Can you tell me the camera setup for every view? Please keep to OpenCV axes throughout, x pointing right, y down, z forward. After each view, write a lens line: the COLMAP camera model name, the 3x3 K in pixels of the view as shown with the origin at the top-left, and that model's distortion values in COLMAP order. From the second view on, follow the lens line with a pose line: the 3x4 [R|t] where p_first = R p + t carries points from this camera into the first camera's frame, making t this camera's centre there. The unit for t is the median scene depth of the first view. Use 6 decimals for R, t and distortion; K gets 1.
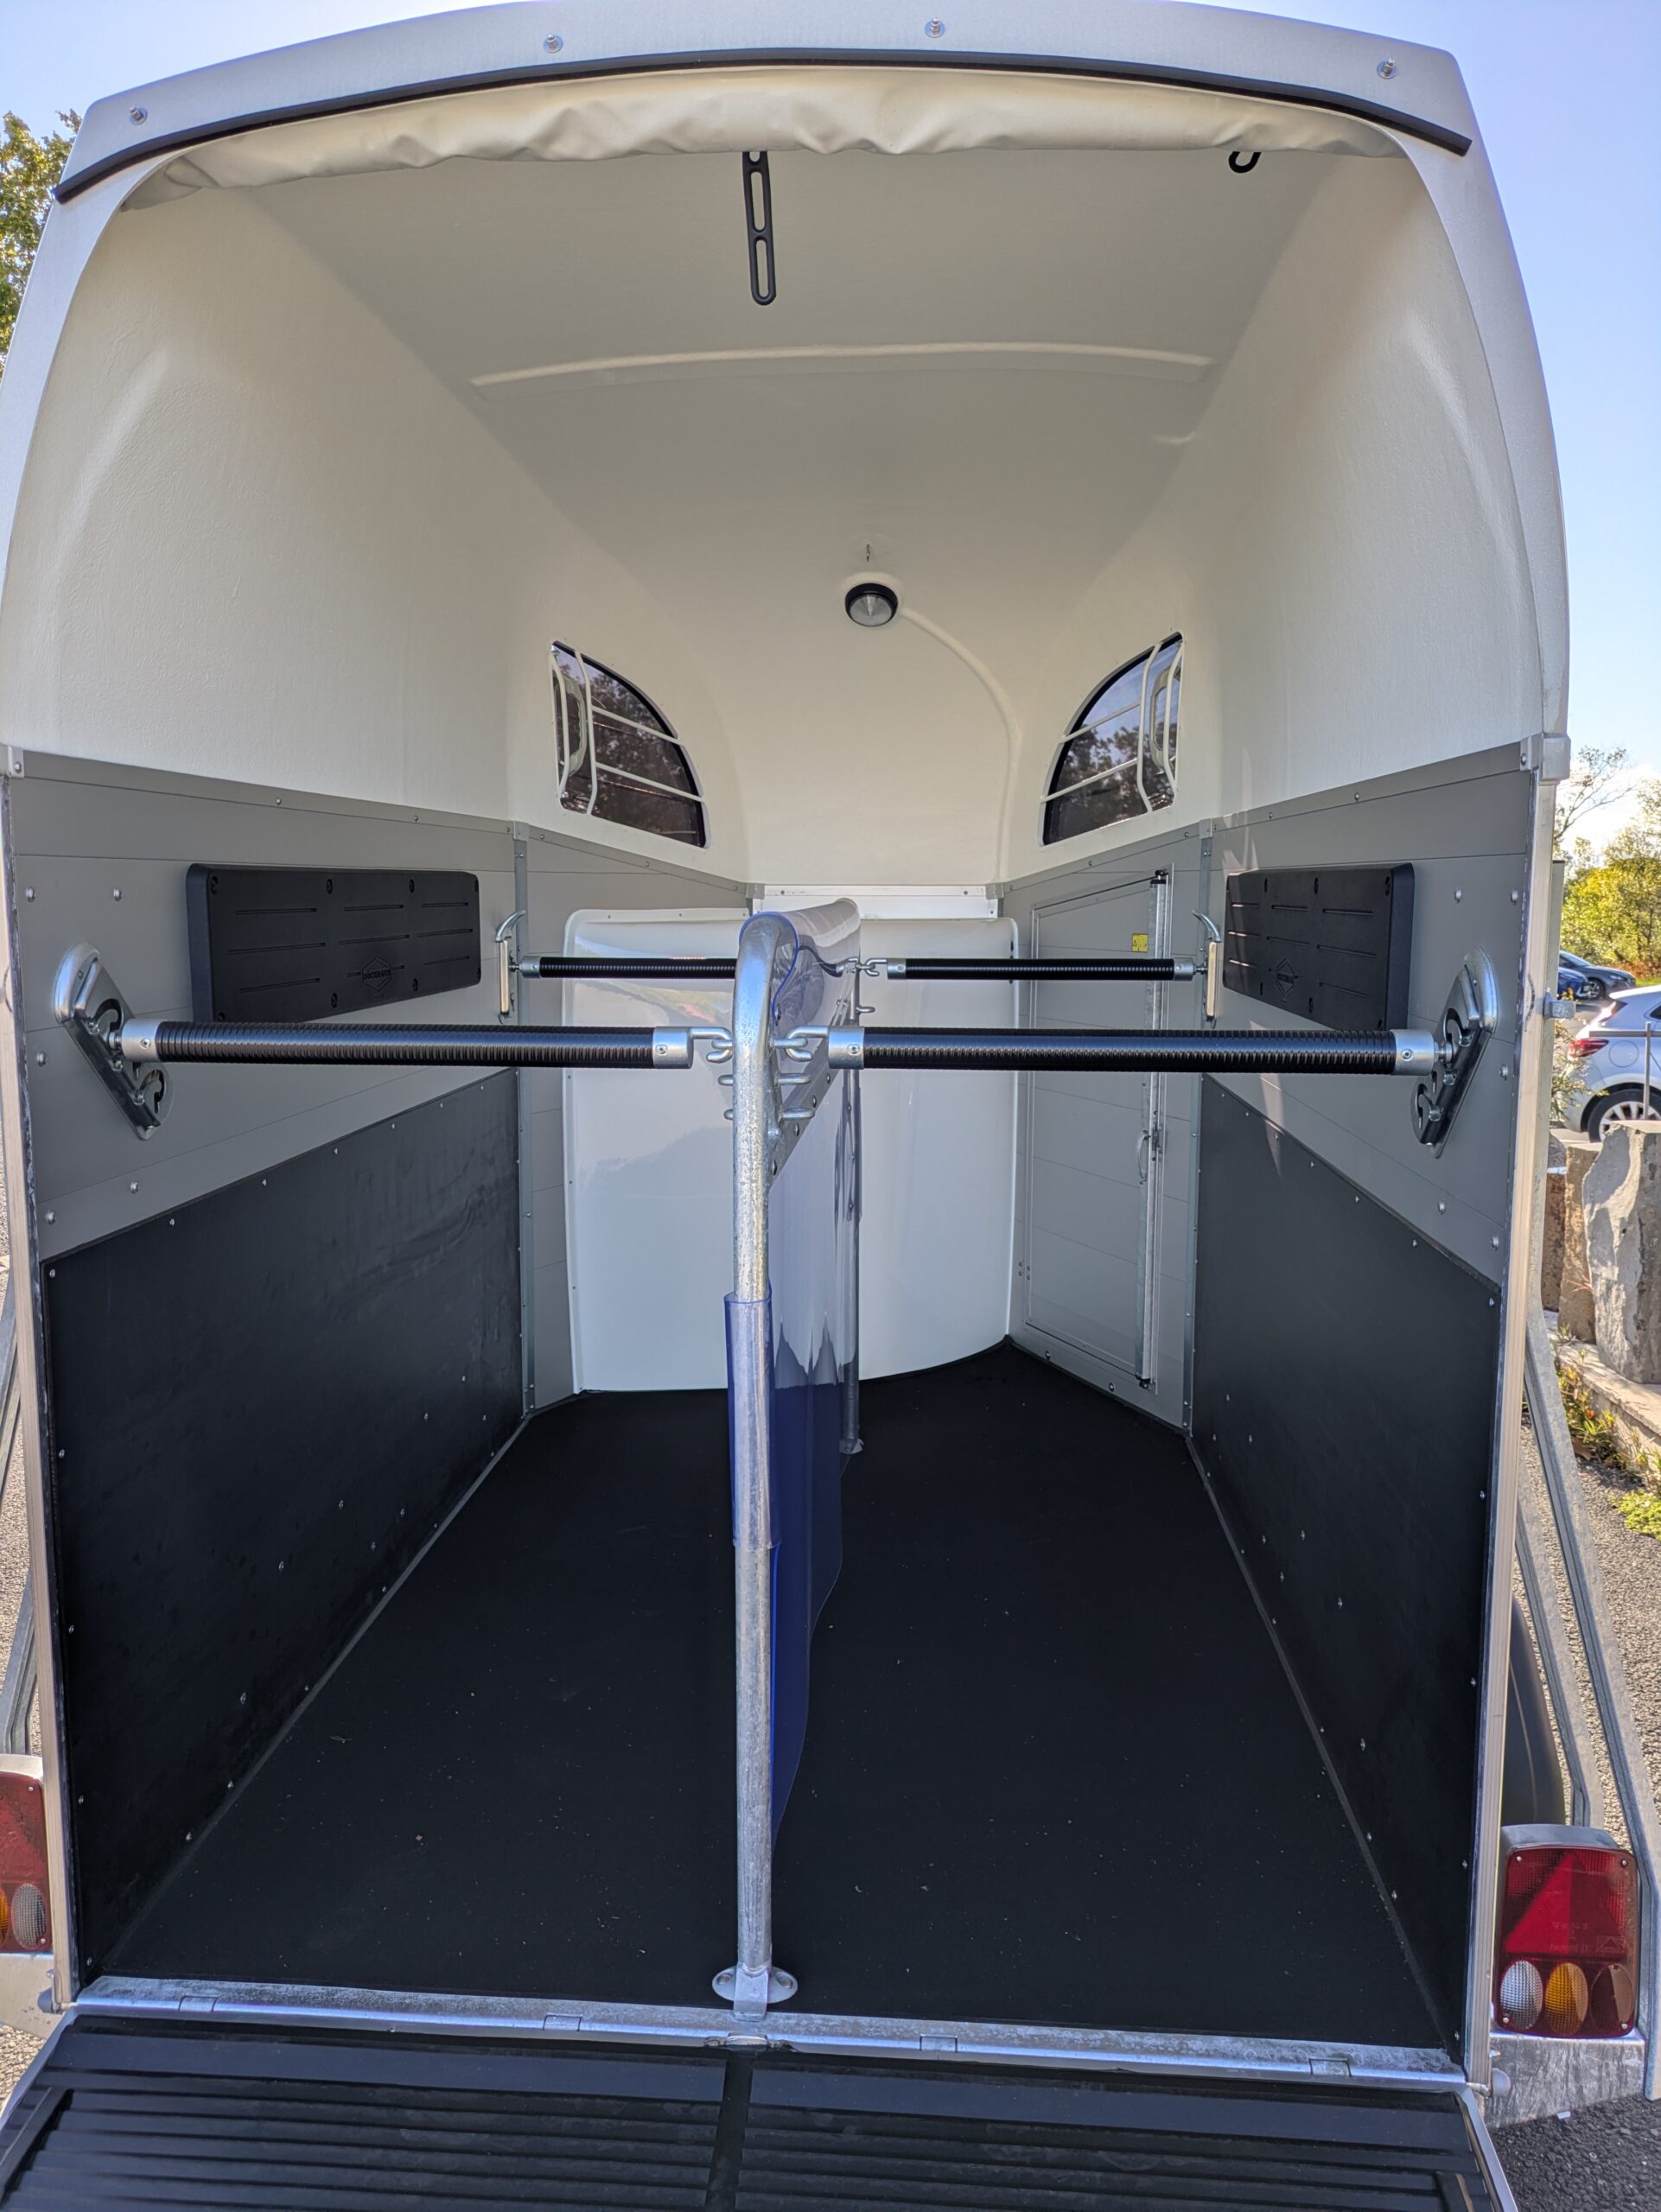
lens RADIAL K [[1629.3, 0, 830.5], [0, 1629.3, 1106.0], [0, 0, 1]] dist [0.022831, -0.000326]
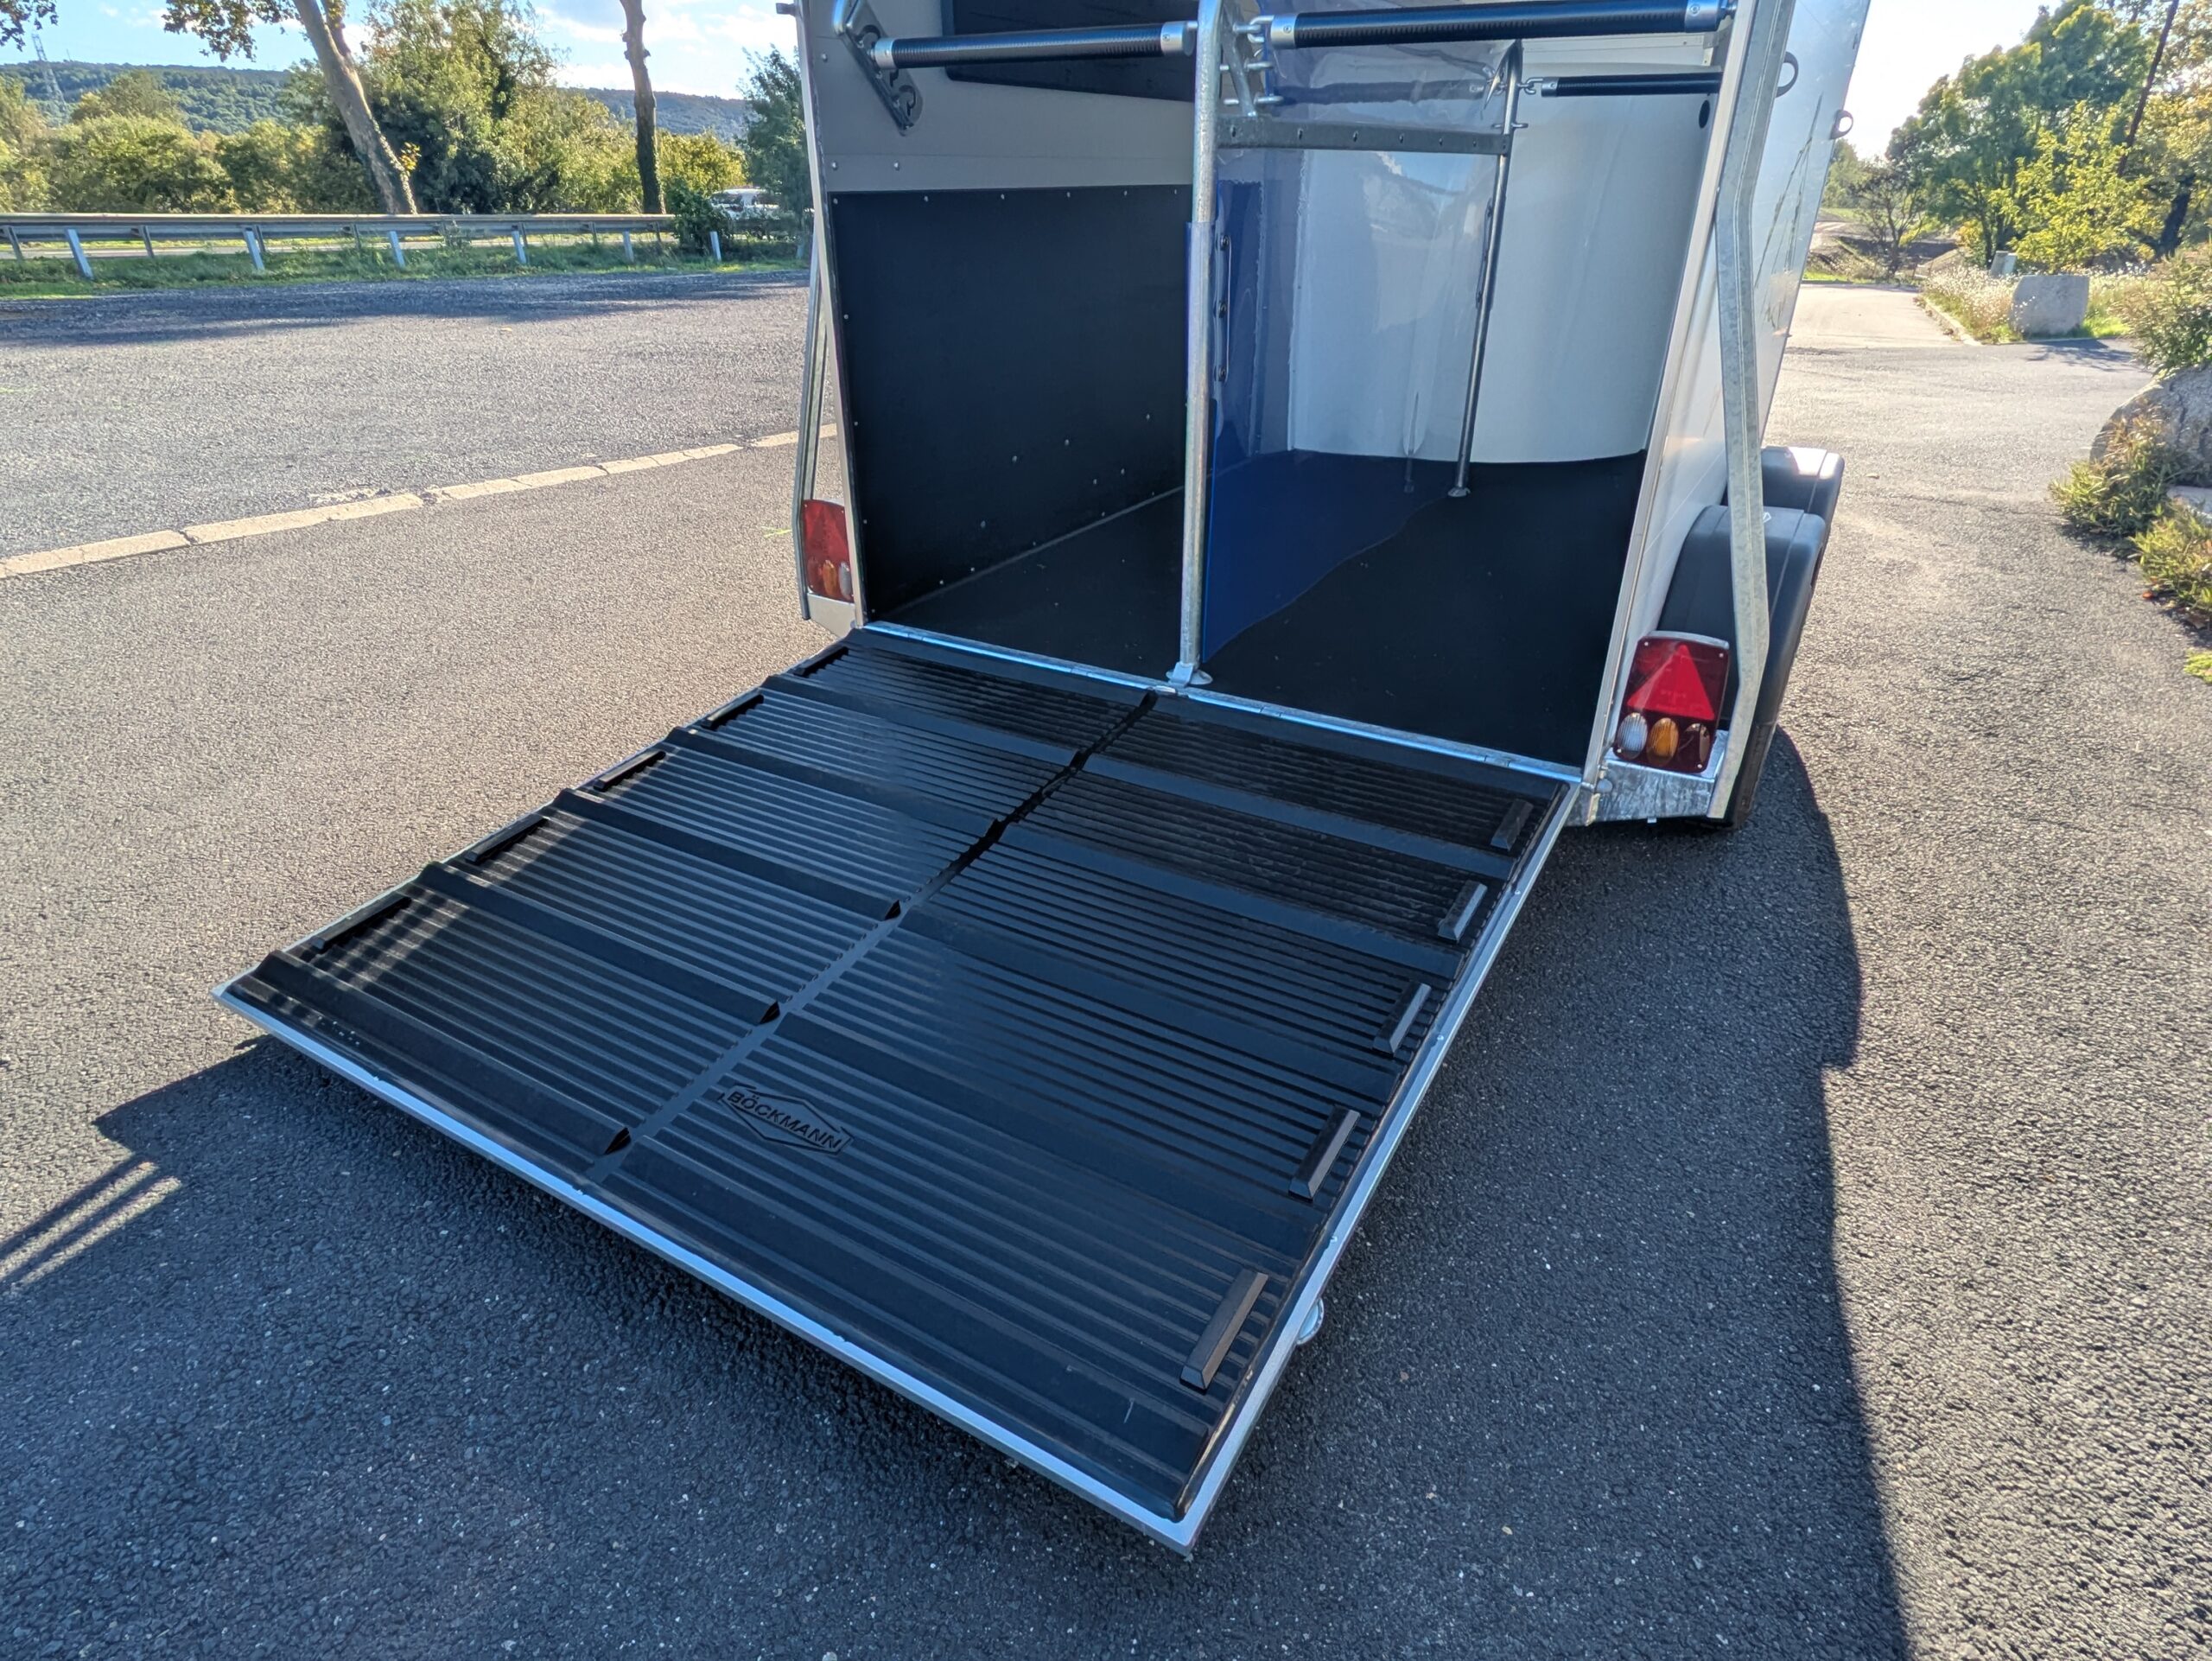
lens RADIAL K [[1229.1, 0, 1106.0], [0, 1229.1, 830.5], [0, 0, 1]] dist [-0.003876, -0.001678]
pose [[0.898502, 0.207360, -0.386906, 0.416822], [-0.054973, 0.927609, 0.369485, 0.218224], [0.435514, -0.310713, 0.844858, -0.180690]]
